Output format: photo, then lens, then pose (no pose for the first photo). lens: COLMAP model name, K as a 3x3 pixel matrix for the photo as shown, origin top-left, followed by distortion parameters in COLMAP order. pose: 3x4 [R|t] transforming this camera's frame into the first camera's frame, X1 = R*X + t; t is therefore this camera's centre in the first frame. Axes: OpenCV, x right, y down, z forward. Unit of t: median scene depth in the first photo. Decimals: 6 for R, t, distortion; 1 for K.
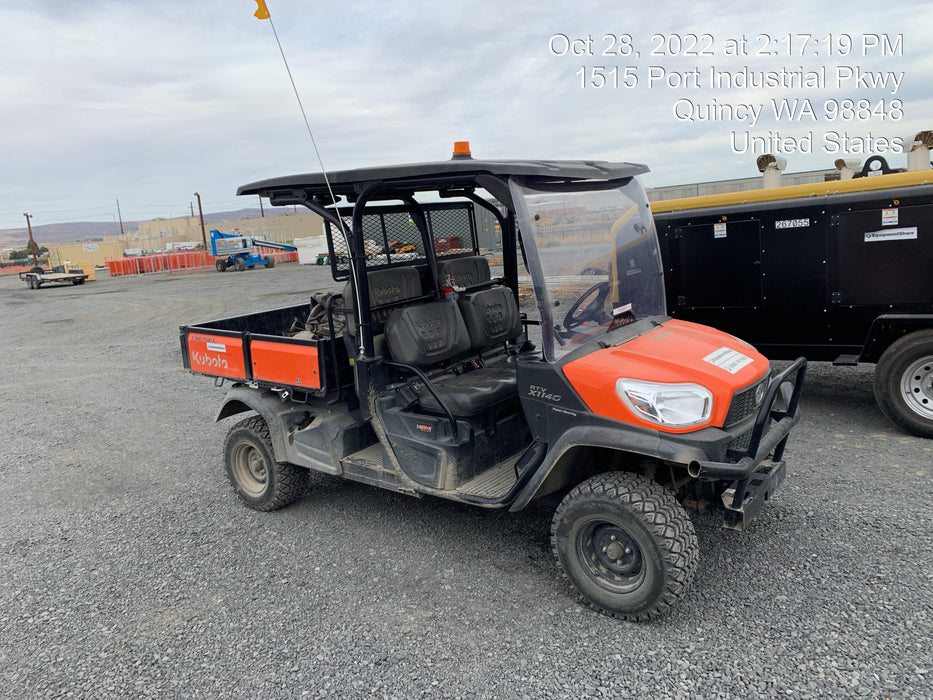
lens RADIAL K [[688.9, 0, 468.1], [0, 688.9, 360.4], [0, 0, 1]] dist [0.001281, -0.001849]
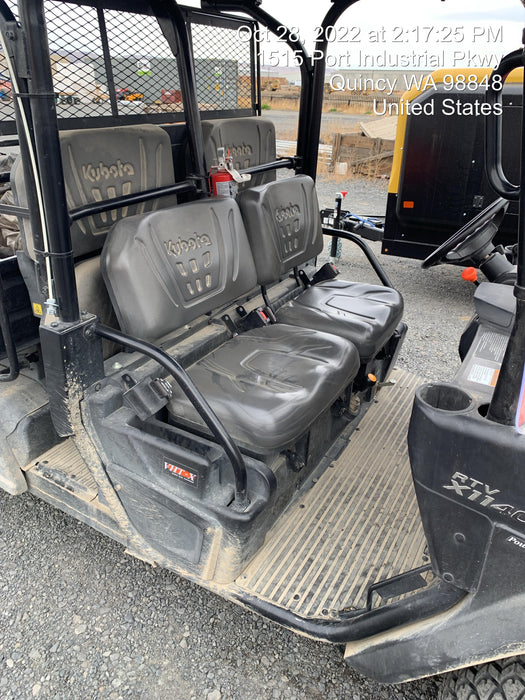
lens RADIAL K [[516.8, 0, 264.5], [0, 516.8, 337.7], [0, 0, 1]] dist [0.001281, -0.001849]
pose [[0.985112, 0.042490, 0.166582, -0.063713], [-0.083434, 0.965375, 0.247165, -0.088637], [-0.150313, -0.257384, 0.954547, 0.595125]]
